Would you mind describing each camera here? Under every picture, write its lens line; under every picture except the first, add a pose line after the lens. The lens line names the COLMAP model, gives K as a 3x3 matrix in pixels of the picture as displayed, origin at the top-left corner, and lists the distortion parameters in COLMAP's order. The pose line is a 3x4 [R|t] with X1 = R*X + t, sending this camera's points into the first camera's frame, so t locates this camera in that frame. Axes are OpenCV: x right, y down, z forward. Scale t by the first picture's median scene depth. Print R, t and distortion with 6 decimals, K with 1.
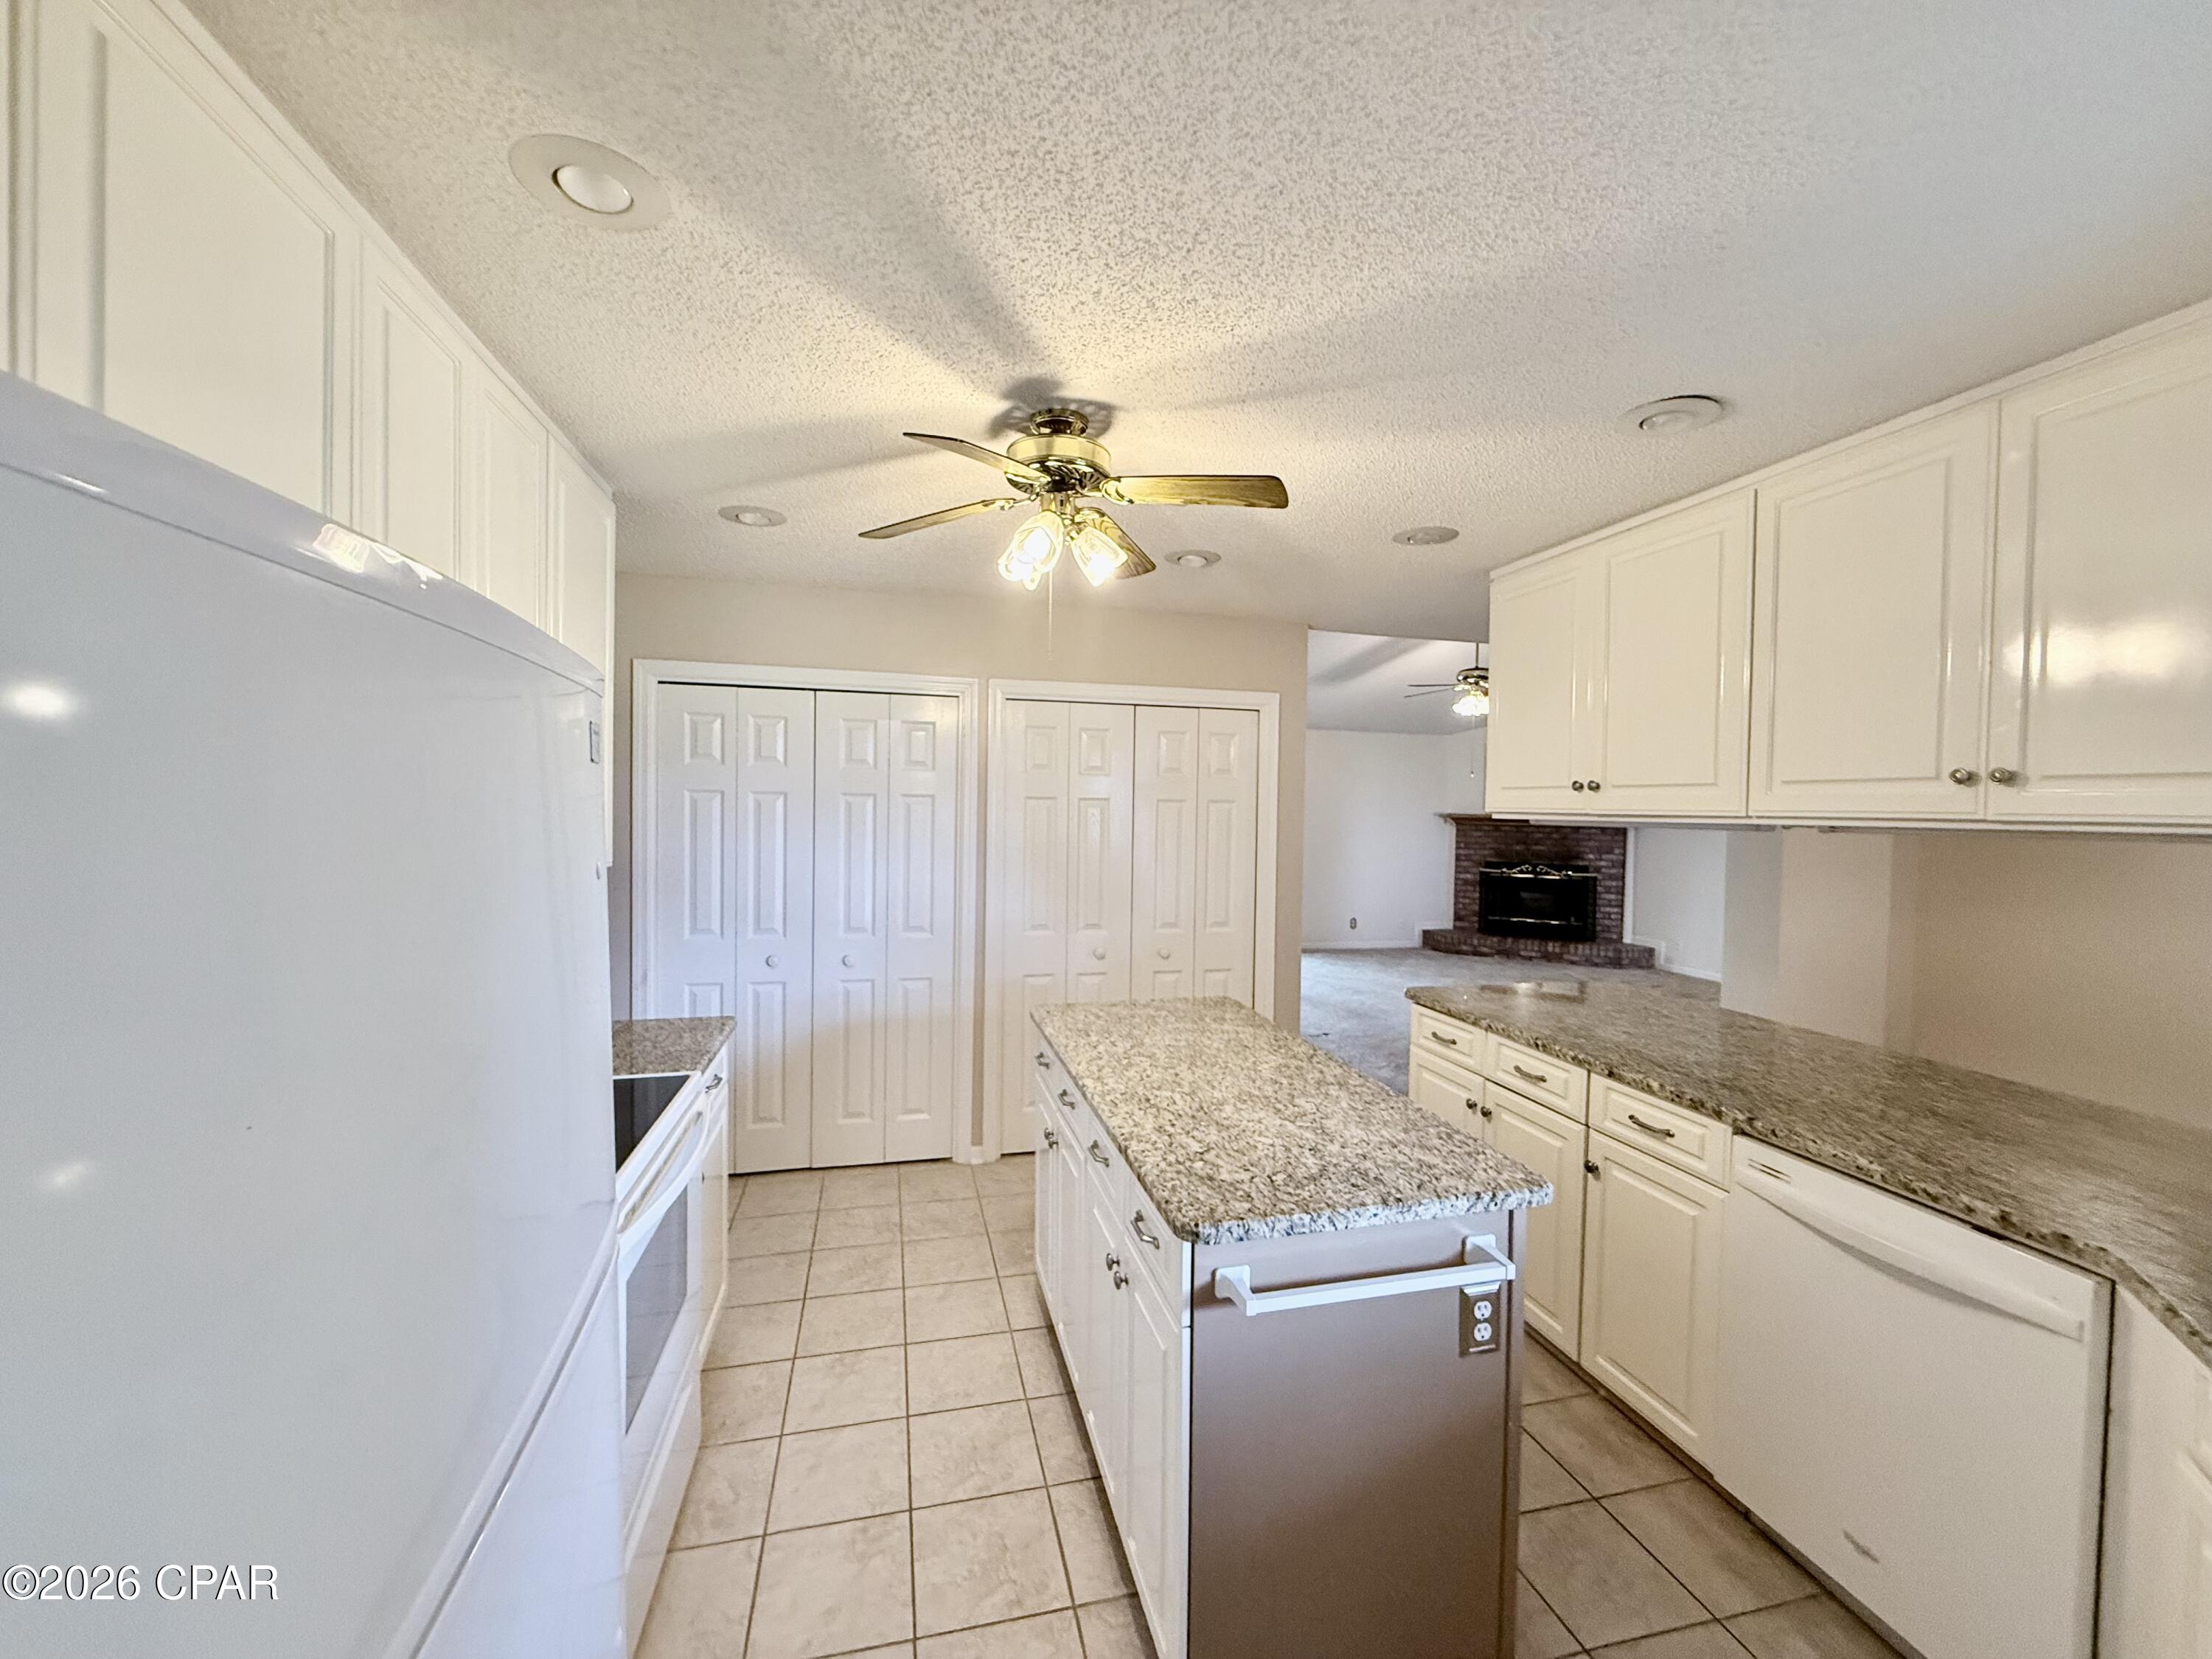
lens RADIAL K [[883.7, 0, 1101.1], [0, 883.7, 826.1], [0, 0, 1]] dist [-0.000405, 0.000853]
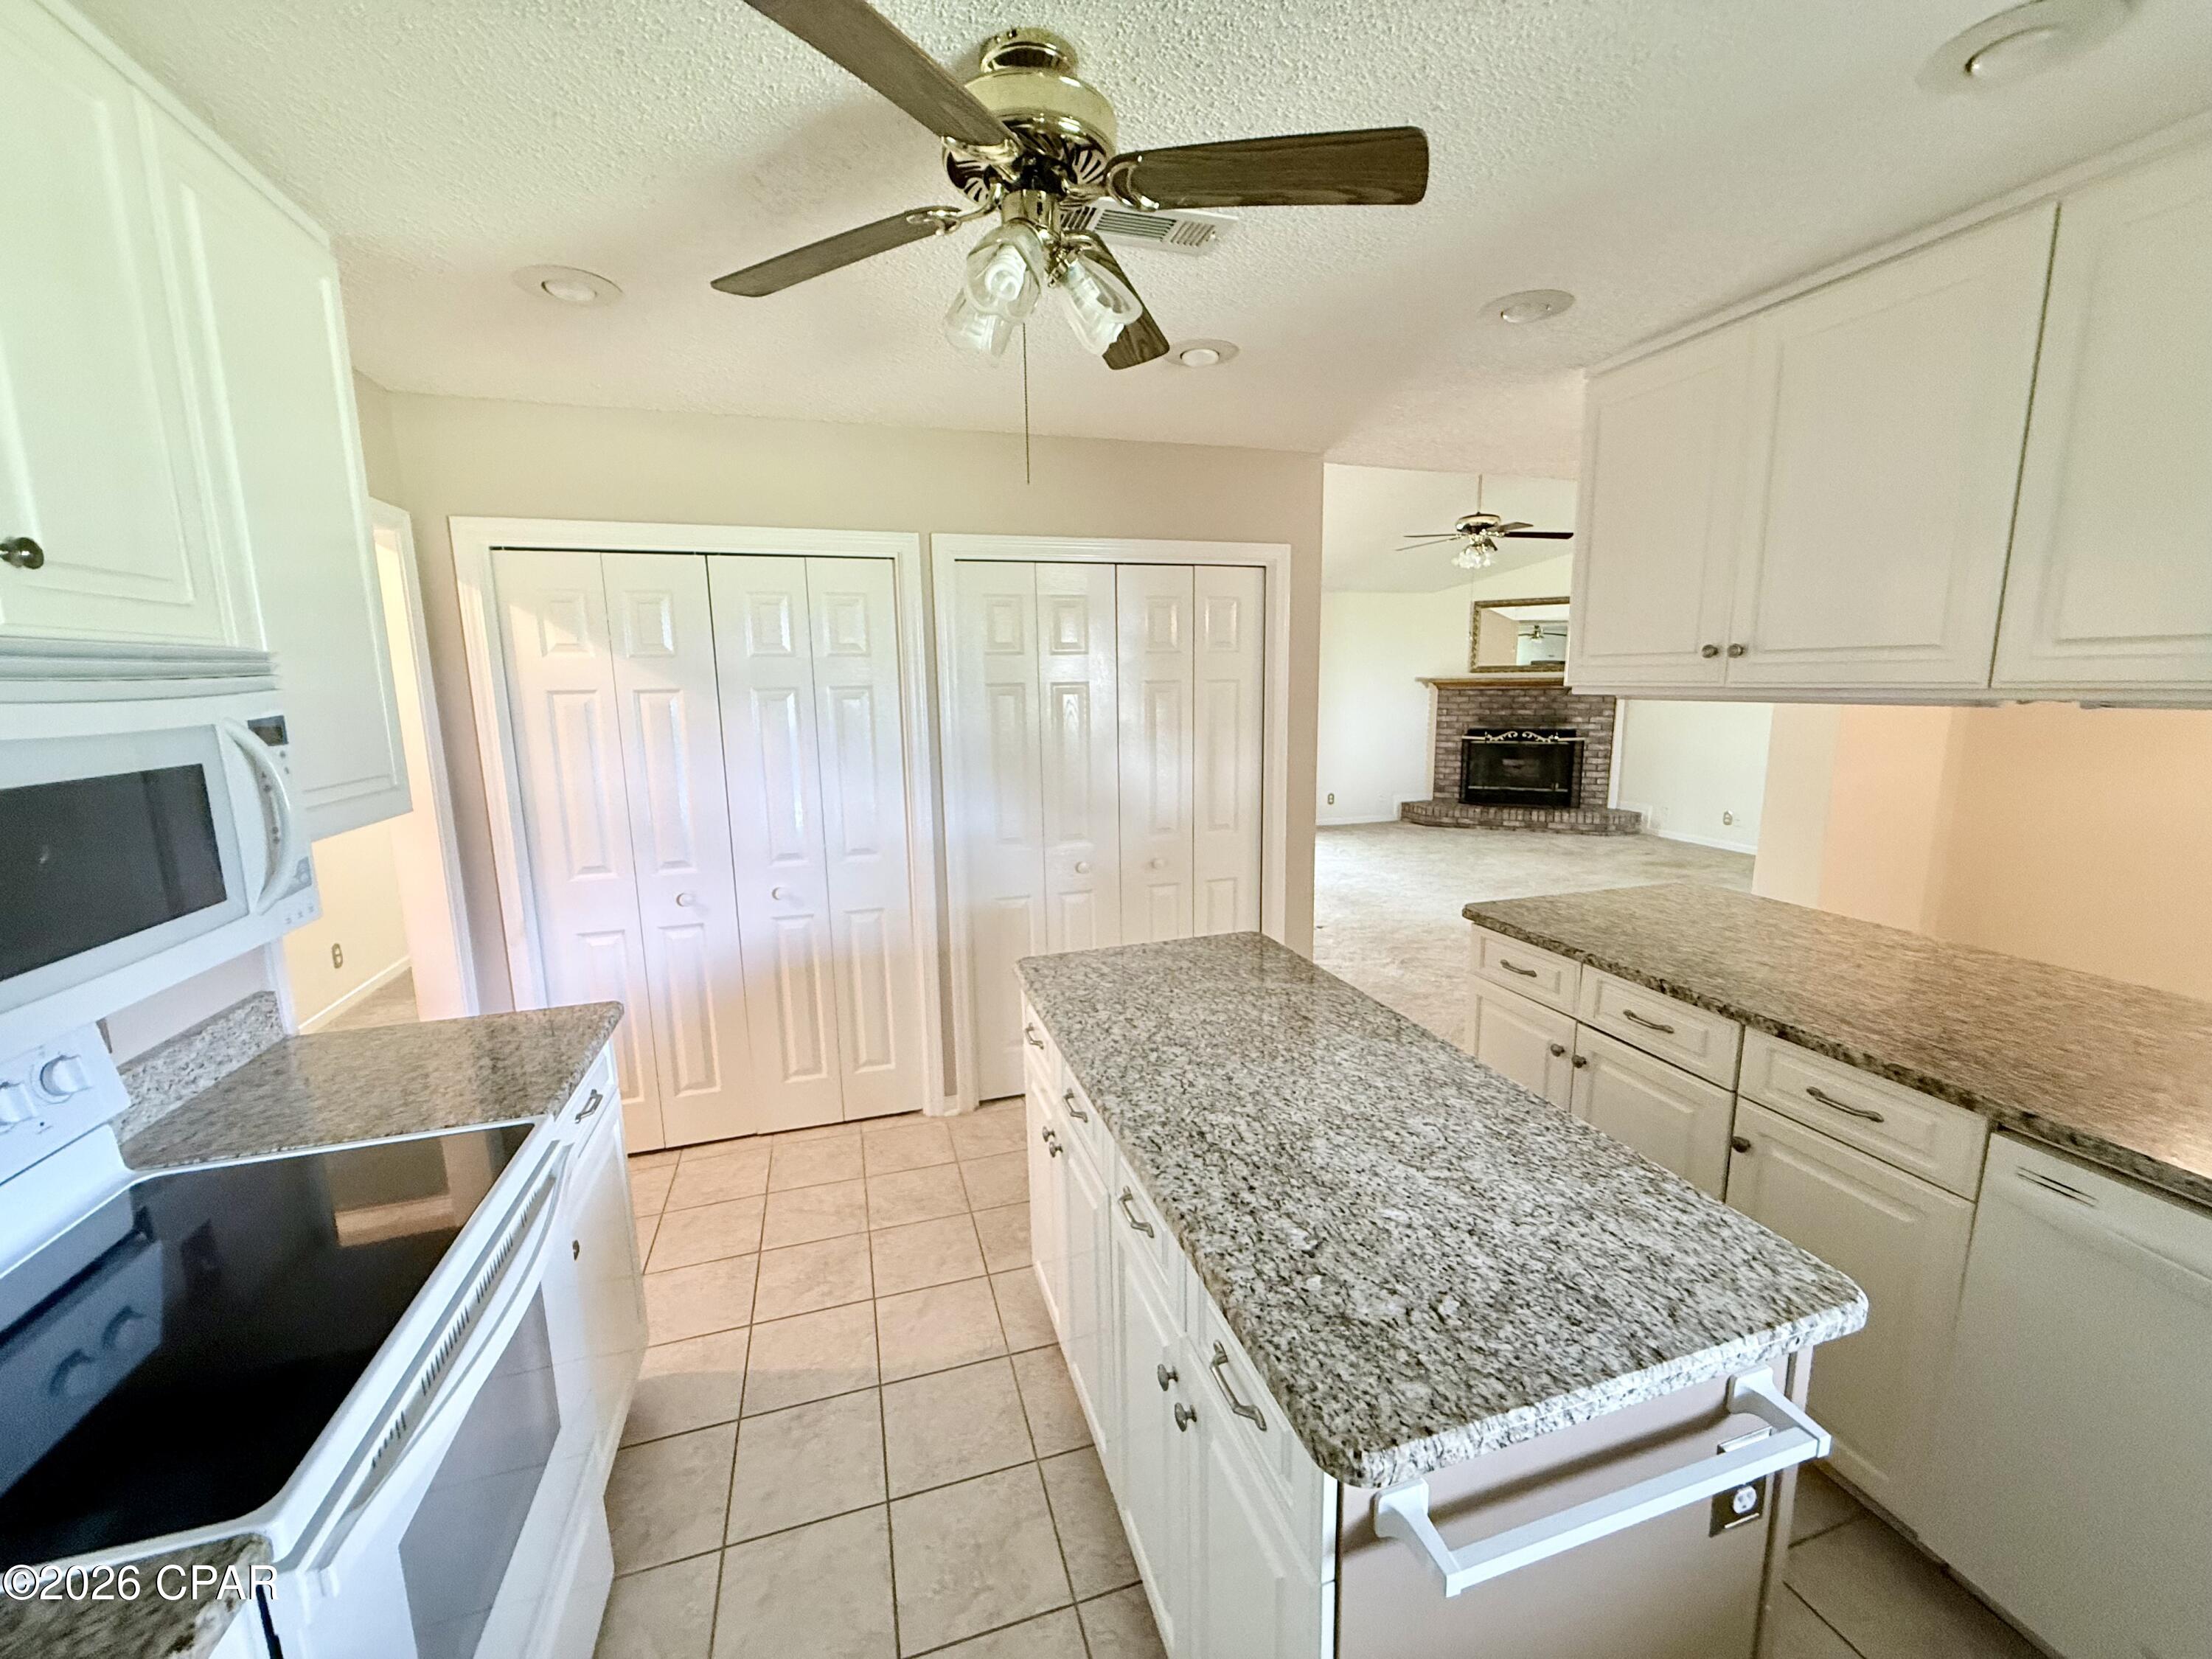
lens RADIAL K [[883.7, 0, 1101.1], [0, 883.7, 826.1], [0, 0, 1]] dist [-0.000405, 0.000853]
pose [[0.997878, -0.042330, 0.049465, -0.038291], [0.034809, 0.988951, 0.144096, -0.025948], [-0.055018, -0.142069, 0.988327, 0.262411]]
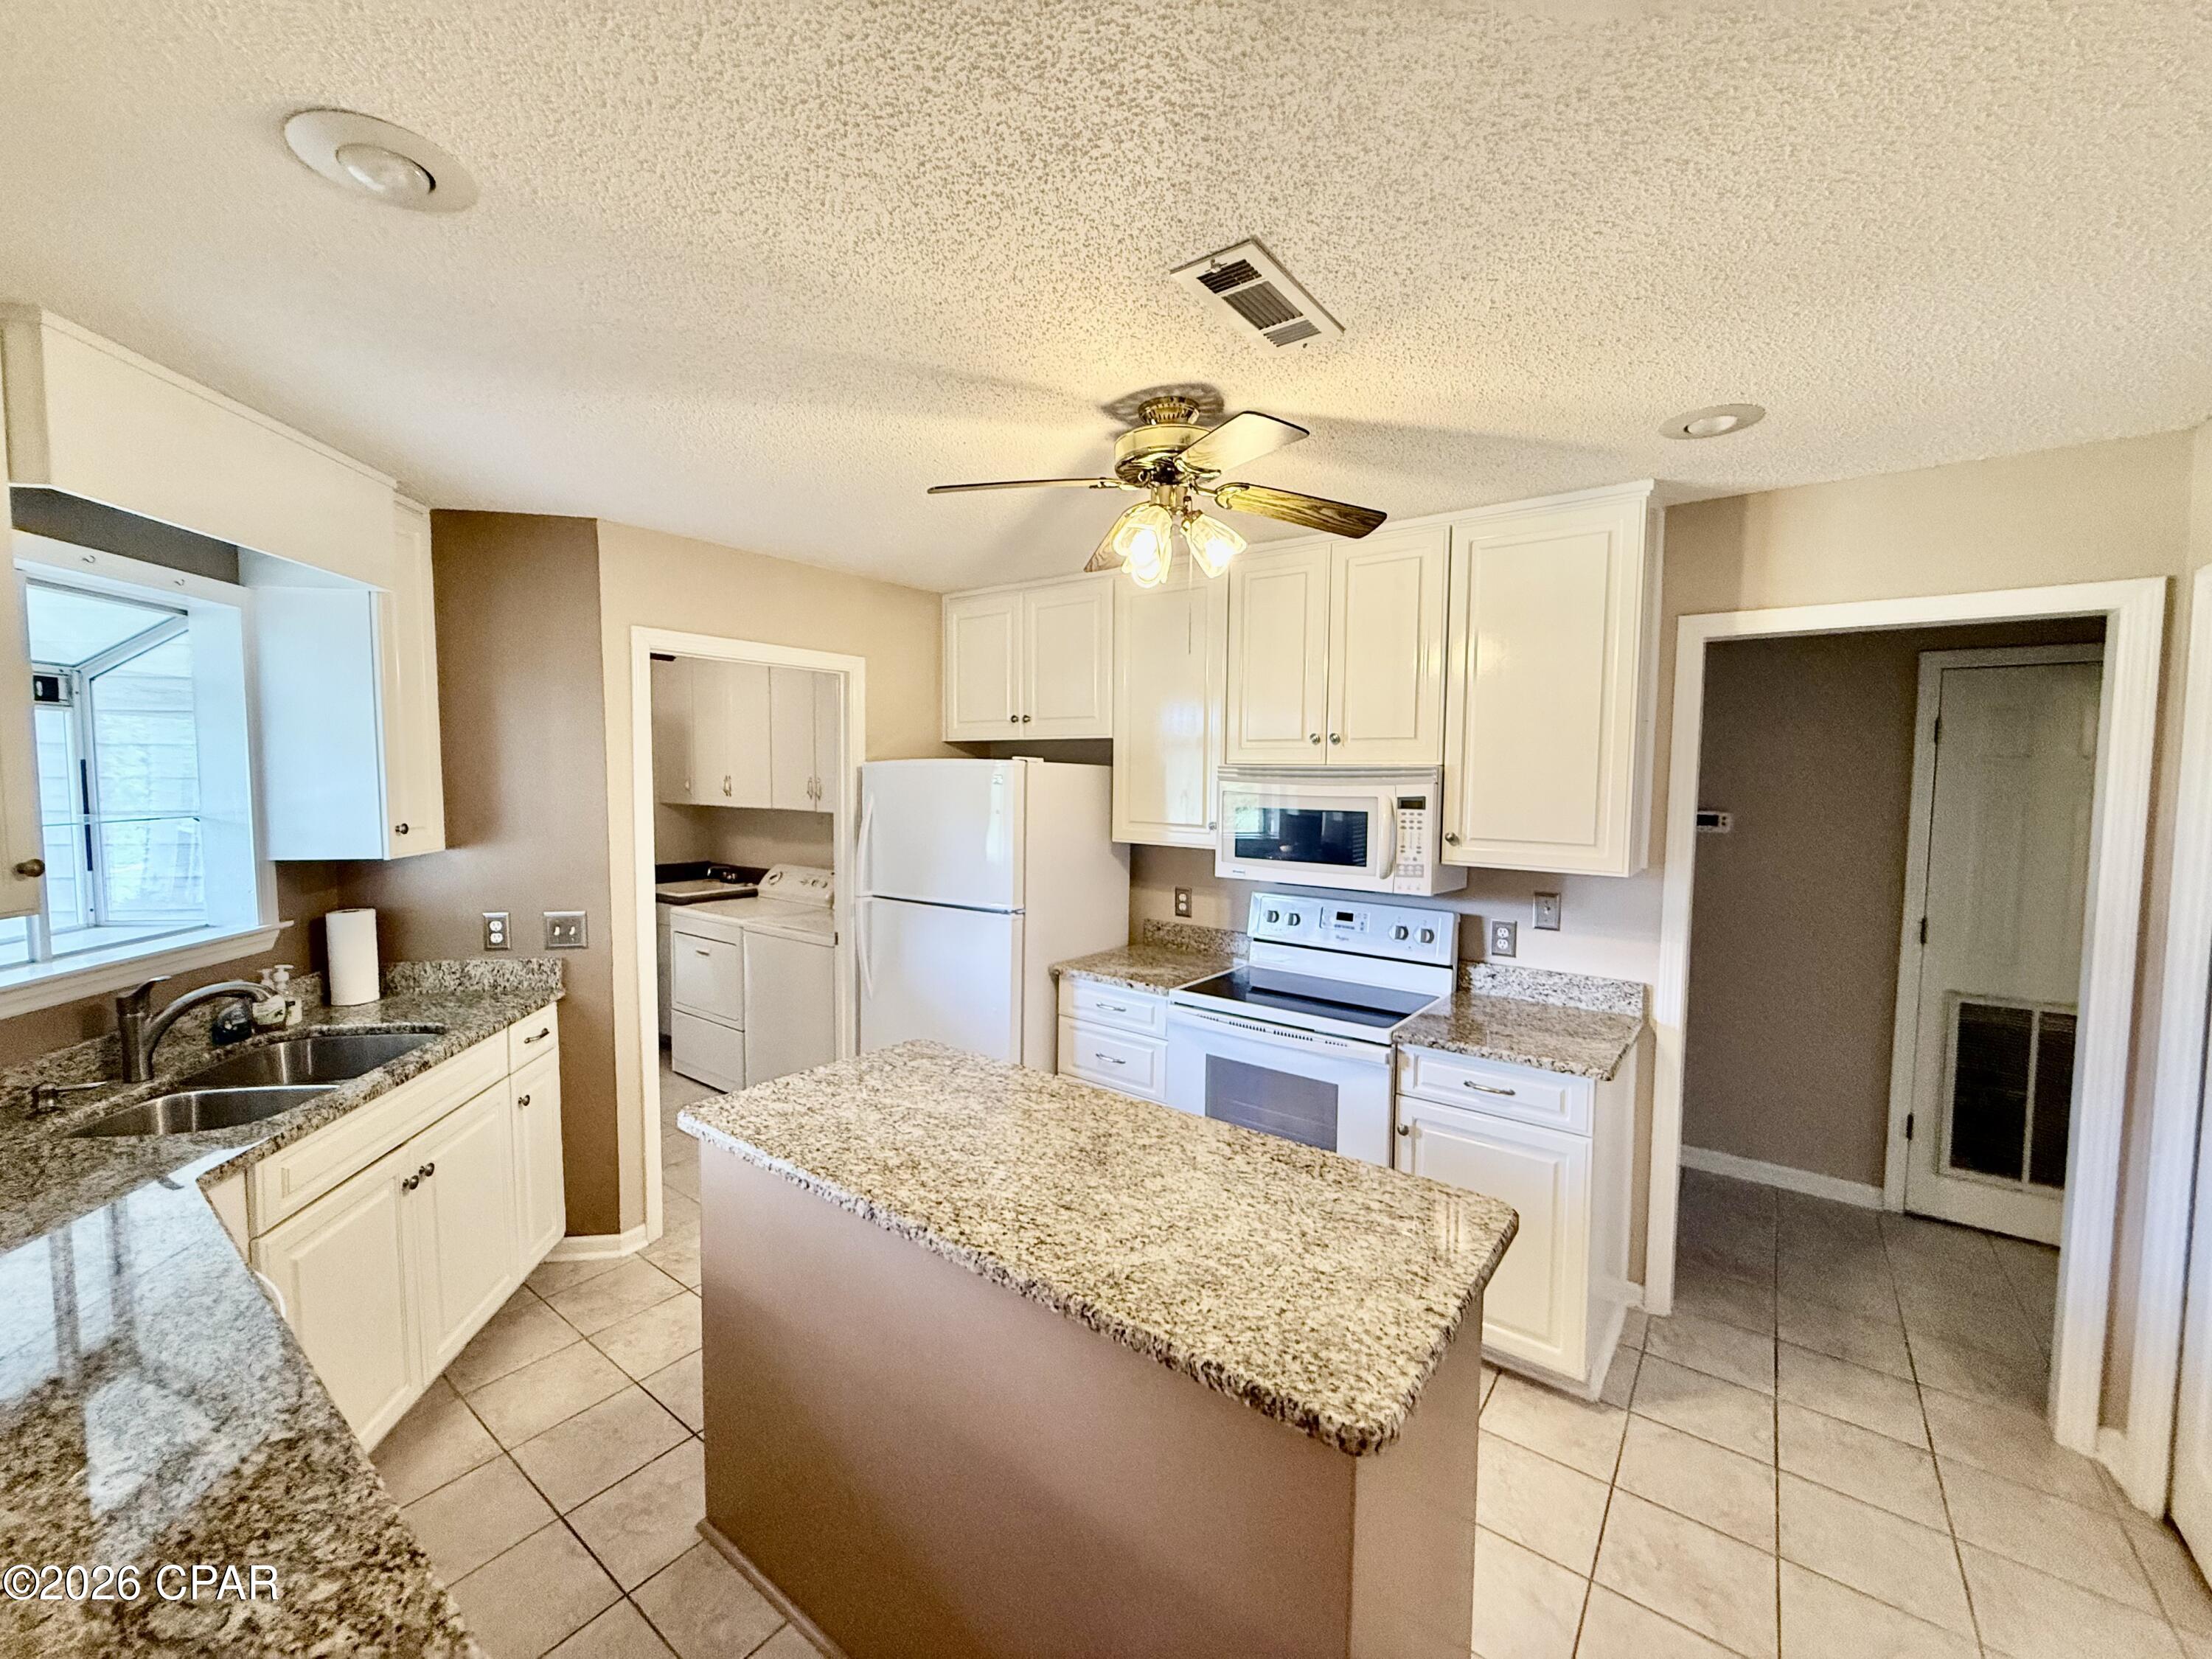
lens RADIAL K [[883.7, 0, 1101.1], [0, 883.7, 826.1], [0, 0, 1]] dist [-0.000405, 0.000853]
pose [[-0.775212, 0.015337, -0.631515, 0.488944], [-0.037573, 0.996816, 0.070332, -0.055924], [0.630582, 0.078250, -0.772168, 1.354220]]
